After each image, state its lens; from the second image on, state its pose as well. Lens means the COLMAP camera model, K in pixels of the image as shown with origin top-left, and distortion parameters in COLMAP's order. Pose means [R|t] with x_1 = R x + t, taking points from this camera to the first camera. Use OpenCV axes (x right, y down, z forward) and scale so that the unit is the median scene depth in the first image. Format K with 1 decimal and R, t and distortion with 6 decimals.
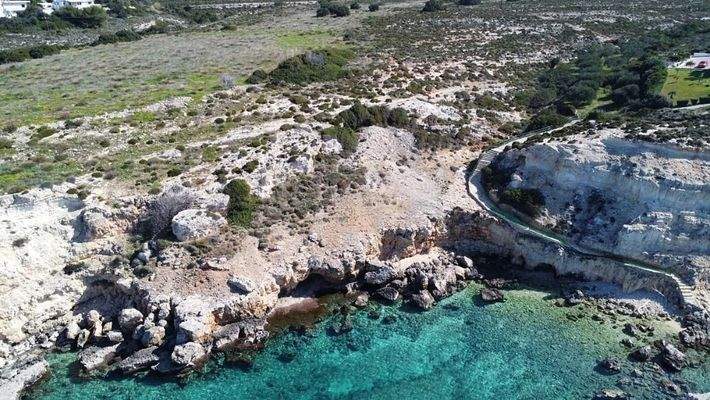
lens RADIAL K [[535.2, 0, 358.7], [0, 535.2, 203.6], [0, 0, 1]] dist [0.004570, -0.007019]
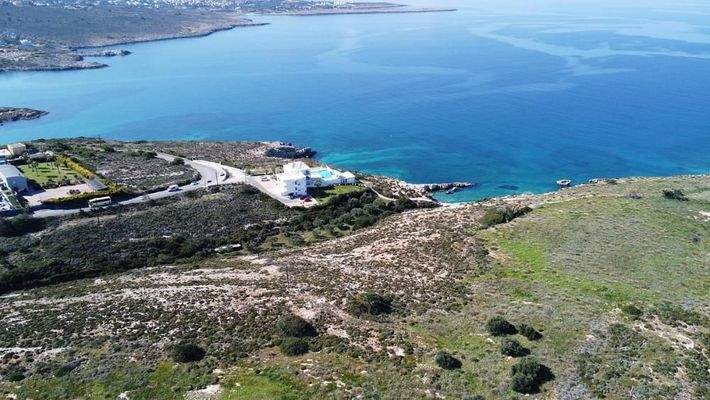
lens RADIAL K [[535.2, 0, 358.7], [0, 535.2, 203.6], [0, 0, 1]] dist [0.004570, -0.007019]
pose [[-0.976805, -0.071387, 0.201880, 0.053103], [0.091621, 0.712795, 0.695362, -2.516985], [-0.193539, 0.697730, -0.689722, 3.642721]]
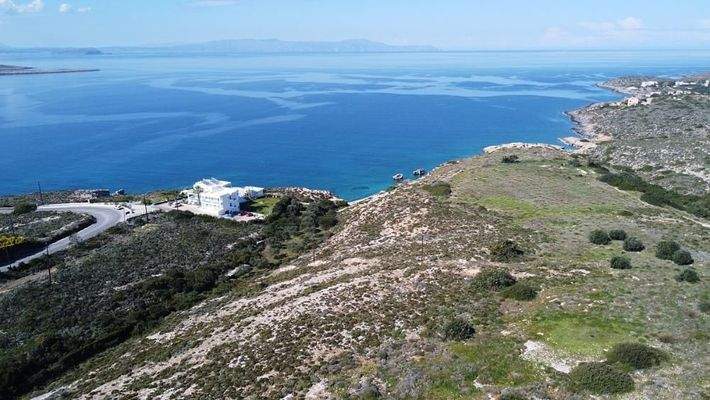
lens RADIAL K [[535.2, 0, 358.7], [0, 535.2, 203.6], [0, 0, 1]] dist [0.004570, -0.007019]
pose [[-0.904935, 0.128563, -0.405665, 1.551155], [-0.152929, 0.791342, 0.591938, -2.087626], [0.397121, 0.597704, -0.696452, 3.565323]]
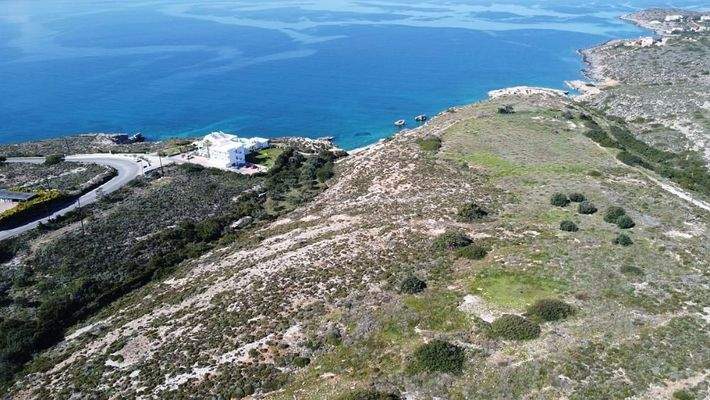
lens RADIAL K [[535.2, 0, 358.7], [0, 535.2, 203.6], [0, 0, 1]] dist [0.004570, -0.007019]
pose [[-0.919069, 0.163015, -0.358801, 1.530140], [-0.147123, 0.702696, 0.696113, -2.377533], [0.365605, 0.692564, -0.621843, 3.710484]]
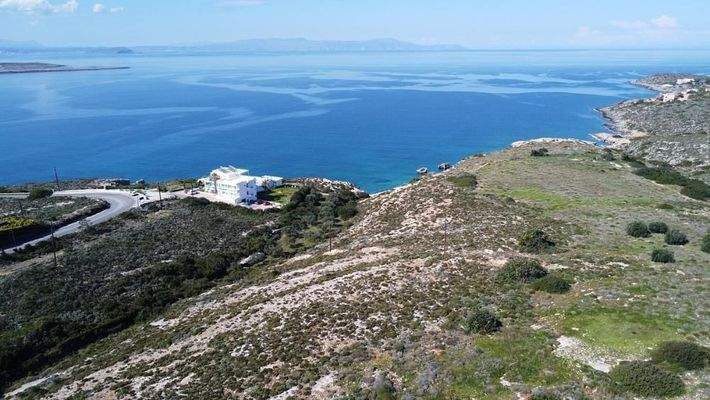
lens RADIAL K [[535.2, 0, 358.7], [0, 535.2, 203.6], [0, 0, 1]] dist [0.004570, -0.007019]
pose [[-0.924117, 0.117172, -0.363702, 1.498466], [-0.135986, 0.788662, 0.599599, -1.991223], [0.357094, 0.603558, -0.712882, 3.525358]]
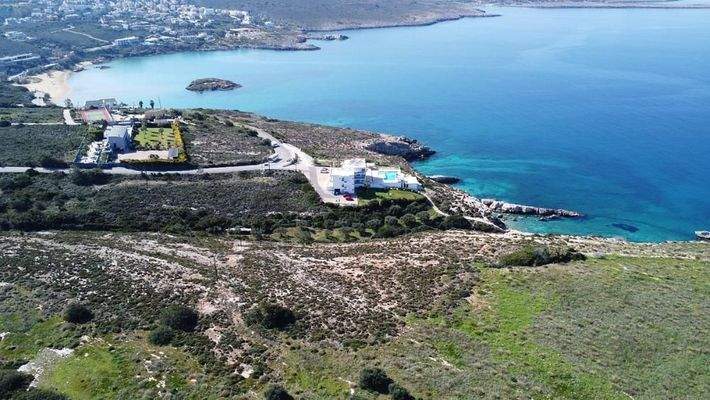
lens RADIAL K [[535.2, 0, 358.7], [0, 535.2, 203.6], [0, 0, 1]] dist [0.004570, -0.007019]
pose [[-0.787407, -0.238775, 0.568310, -0.795813], [0.238447, 0.732186, 0.638002, -2.295281], [-0.568448, 0.637879, -0.519593, 3.101660]]
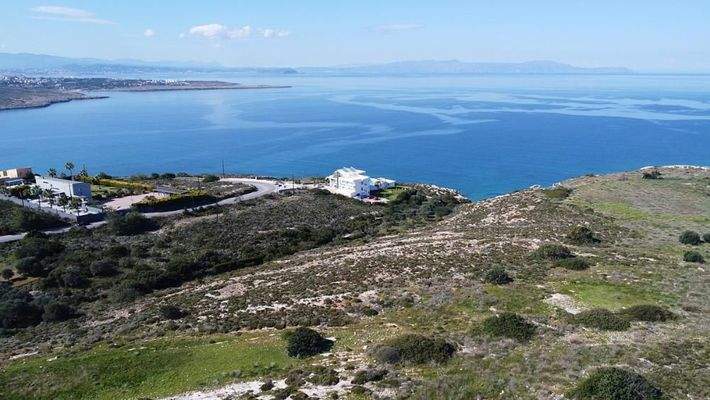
lens RADIAL K [[535.2, 0, 358.7], [0, 535.2, 203.6], [0, 0, 1]] dist [0.004570, -0.007019]
pose [[-0.993049, 0.032643, -0.113084, 1.428669], [-0.041108, 0.804082, 0.593095, -2.212875], [0.110289, 0.593621, -0.797151, 4.025057]]
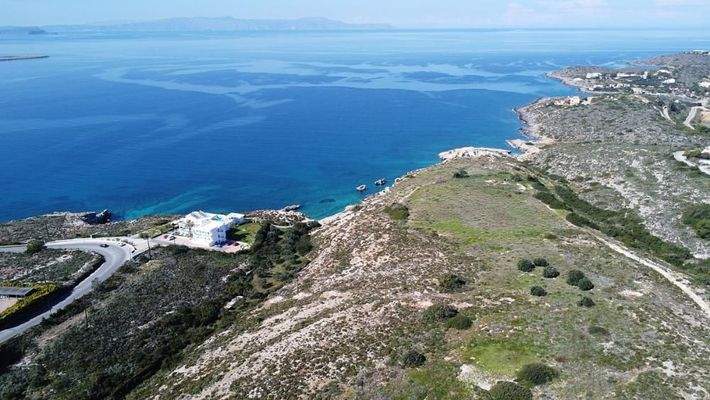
lens RADIAL K [[535.2, 0, 358.7], [0, 535.2, 203.6], [0, 0, 1]] dist [0.004570, -0.007019]
pose [[-0.869902, 0.165336, -0.464687, 1.743145], [-0.178775, 0.772380, 0.609483, -2.559450], [0.459684, 0.613265, -0.642337, 3.681623]]
